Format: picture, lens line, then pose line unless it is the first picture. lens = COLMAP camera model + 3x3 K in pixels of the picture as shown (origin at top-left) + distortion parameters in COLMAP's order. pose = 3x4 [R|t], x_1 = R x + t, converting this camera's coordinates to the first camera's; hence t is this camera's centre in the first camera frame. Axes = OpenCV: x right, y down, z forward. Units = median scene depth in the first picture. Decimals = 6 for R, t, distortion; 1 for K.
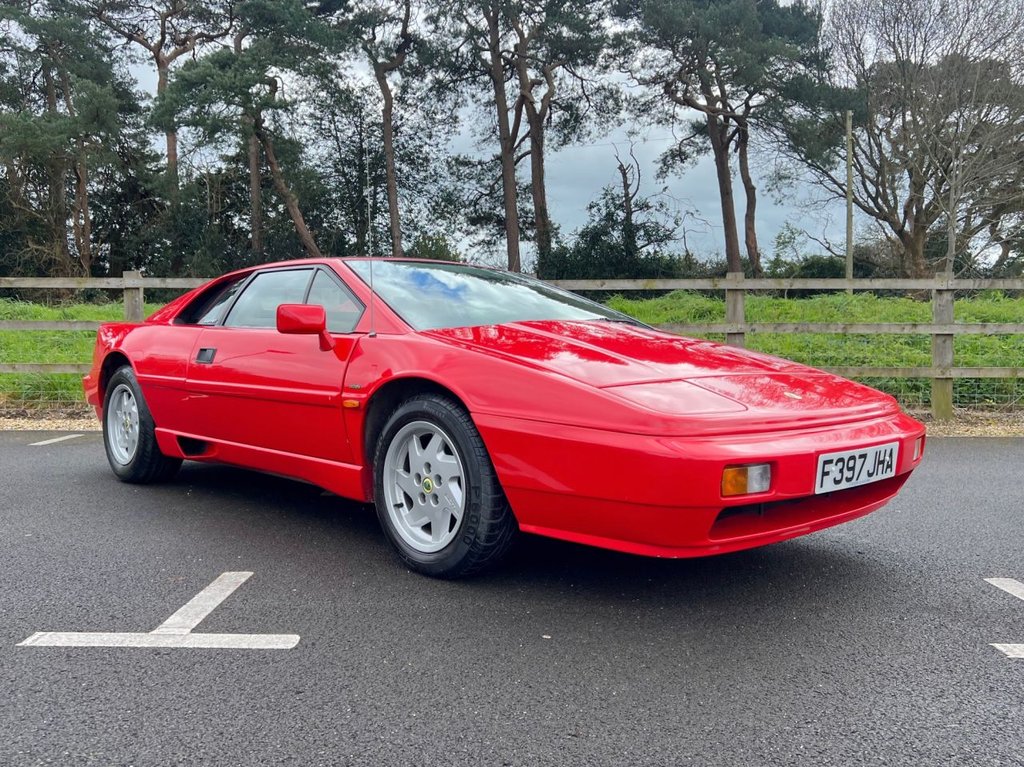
lens RADIAL K [[918.8, 0, 494.6], [0, 918.8, 380.2], [0, 0, 1]] dist [0.007376, 0.018450]
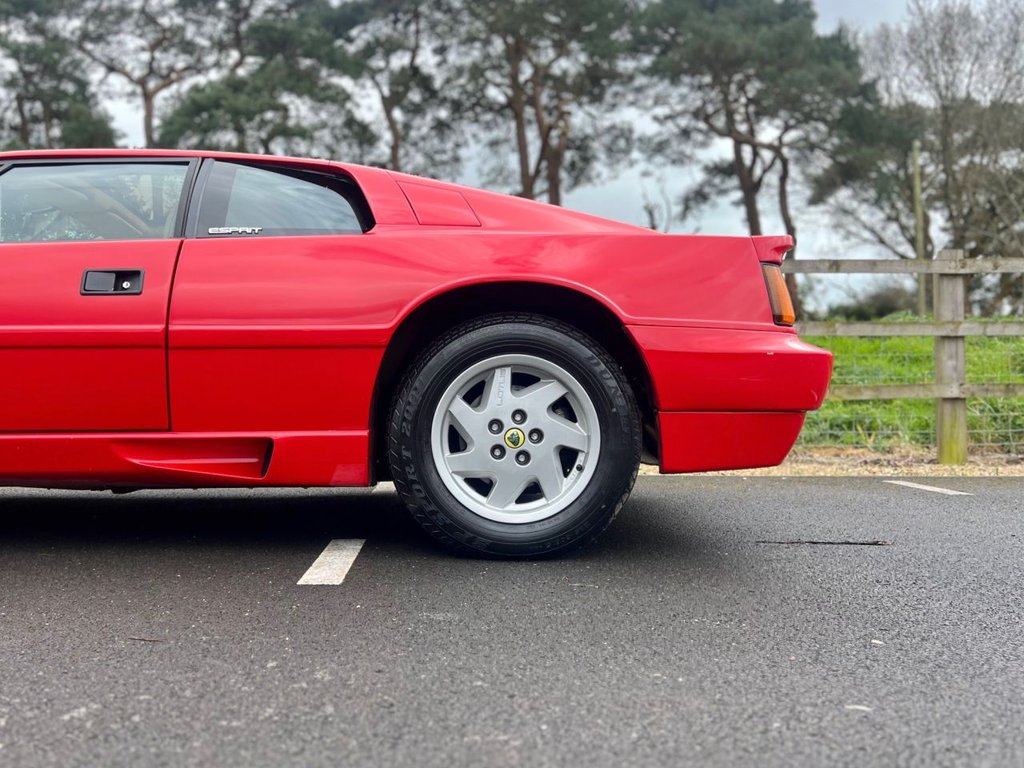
lens RADIAL K [[928.3, 0, 445.9], [0, 928.3, 383.9], [0, 0, 1]] dist [0.017876, -0.000598]
pose [[0.999558, -0.005875, 0.029134, -0.088390], [0.007816, 0.997723, -0.066992, 0.006173], [-0.028674, 0.067190, 0.997328, 0.082114]]
